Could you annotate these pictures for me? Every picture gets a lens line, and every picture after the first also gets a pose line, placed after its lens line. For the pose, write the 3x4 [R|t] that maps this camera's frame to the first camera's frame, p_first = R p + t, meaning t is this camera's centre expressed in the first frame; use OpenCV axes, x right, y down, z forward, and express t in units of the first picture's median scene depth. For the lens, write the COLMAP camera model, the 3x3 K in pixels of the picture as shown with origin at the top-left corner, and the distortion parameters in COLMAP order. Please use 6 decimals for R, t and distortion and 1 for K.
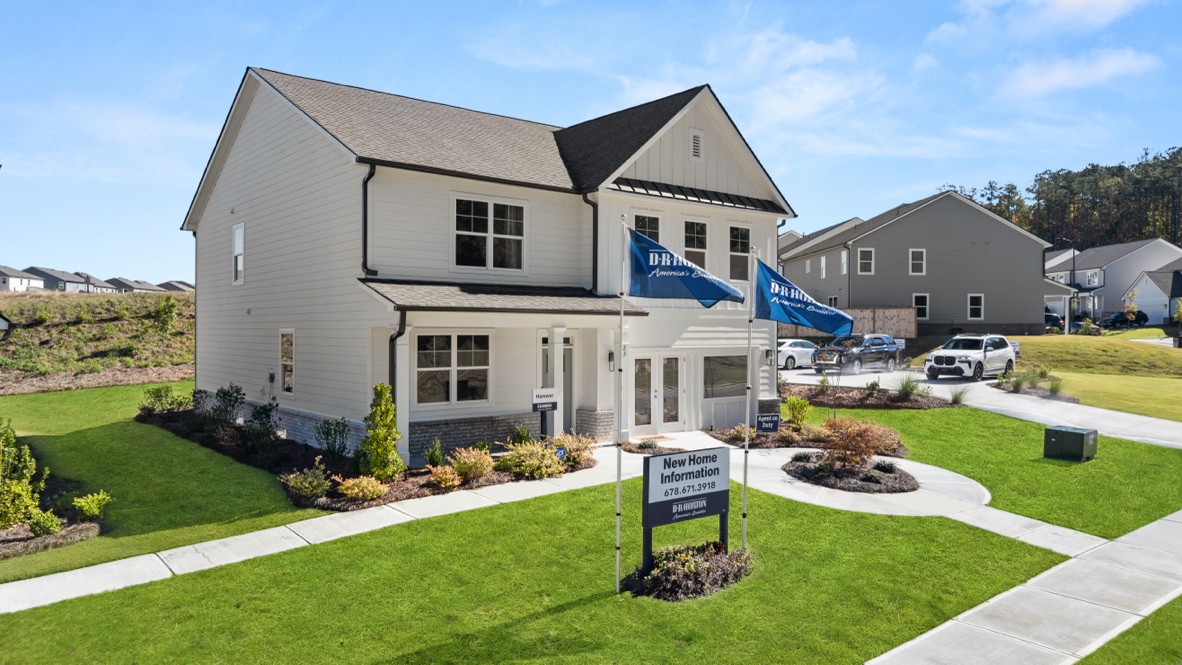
lens RADIAL K [[828.4, 0, 591.0], [0, 828.4, 332.5], [0, 0, 1]] dist [-0.007746, -0.003555]
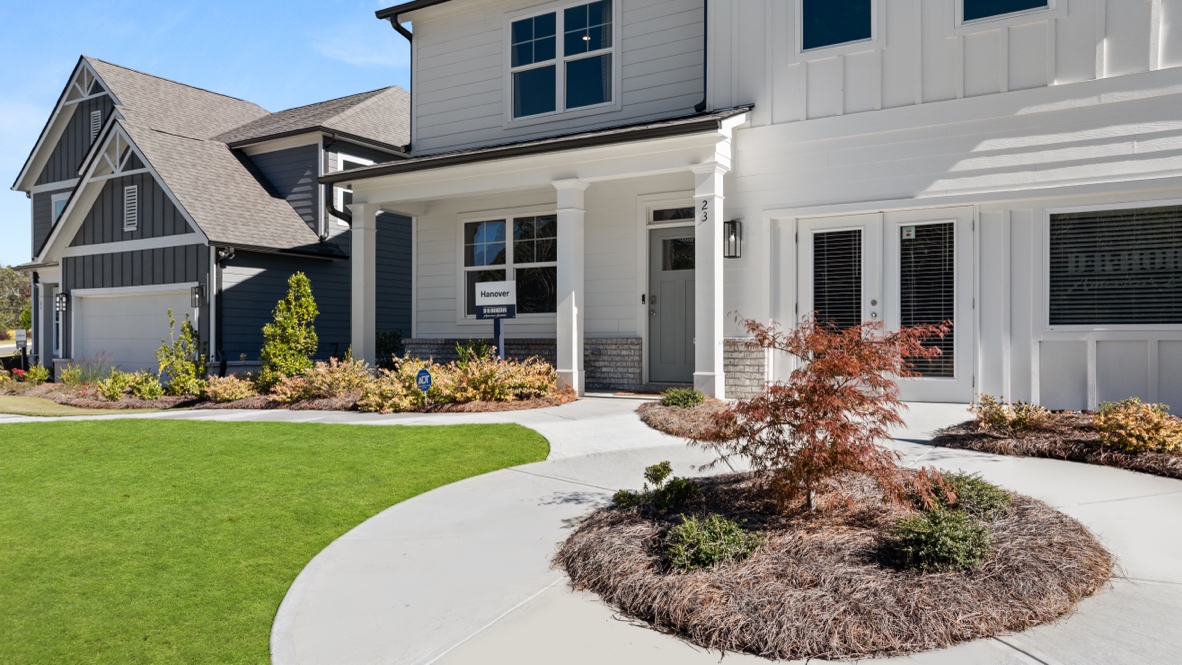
lens RADIAL K [[839.8, 0, 592.8], [0, 839.8, 344.2], [0, 0, 1]] dist [-0.026240, -0.001209]
pose [[0.332259, -0.000069, -0.943188, 0.508302], [-0.001147, 0.999999, -0.000477, 0.106097], [0.943187, 0.001240, 0.332259, 0.807504]]
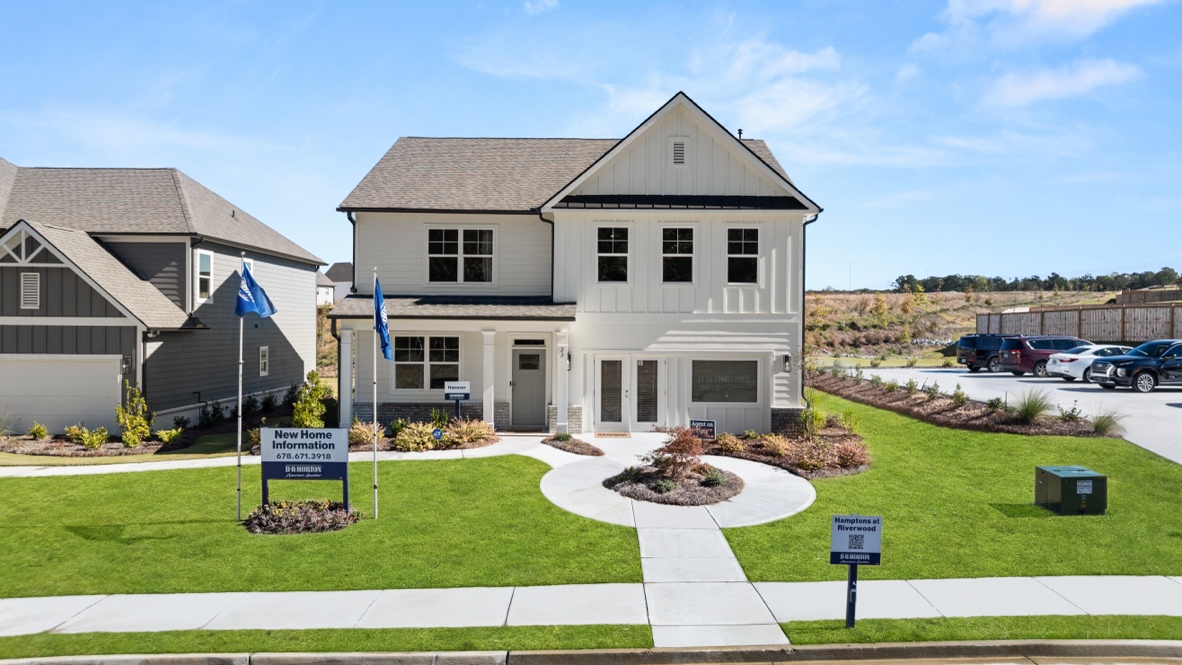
lens RADIAL K [[828.4, 0, 591.0], [0, 828.4, 332.5], [0, 0, 1]] dist [-0.007746, -0.003555]
pose [[0.774748, 0.006849, -0.632233, 0.809139], [-0.005946, 0.999976, 0.003546, -0.008994], [0.632242, 0.001012, 0.774770, 0.169333]]
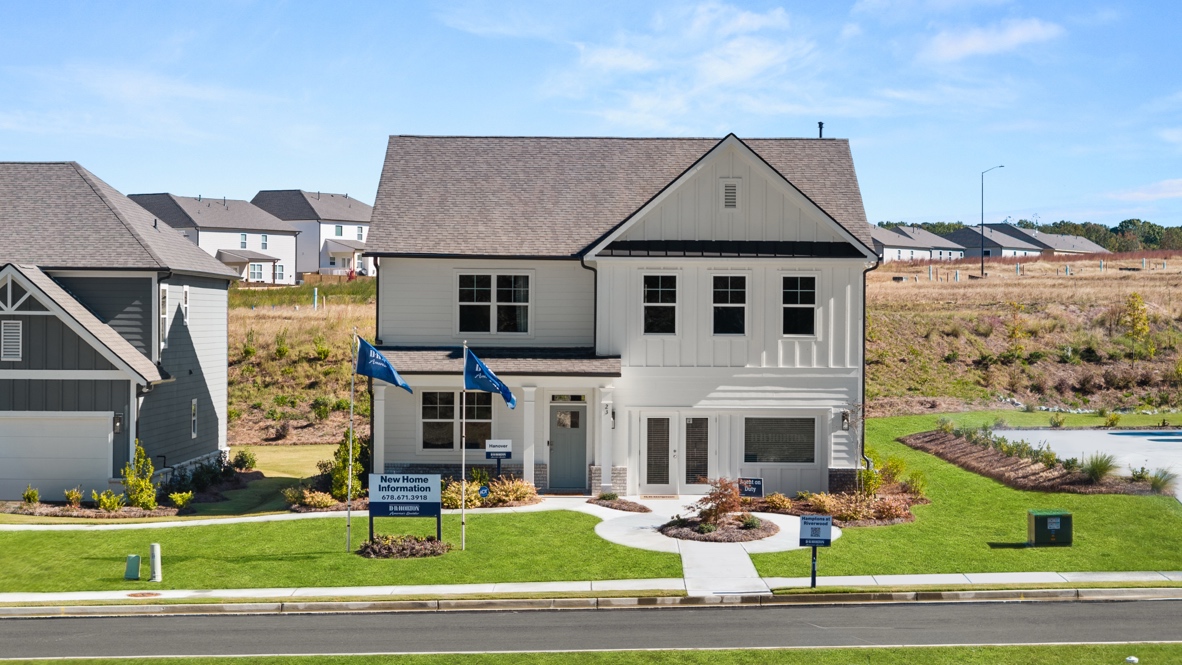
lens RADIAL K [[2331.6, 0, 591.0], [0, 2331.6, 332.5], [0, 0, 1]] dist [-0.058304, 0.083570]
pose [[0.775638, 0.005310, -0.631155, 1.991665], [-0.005954, 0.999982, 0.001096, -0.082749], [0.631150, 0.002908, 0.775656, -1.384440]]
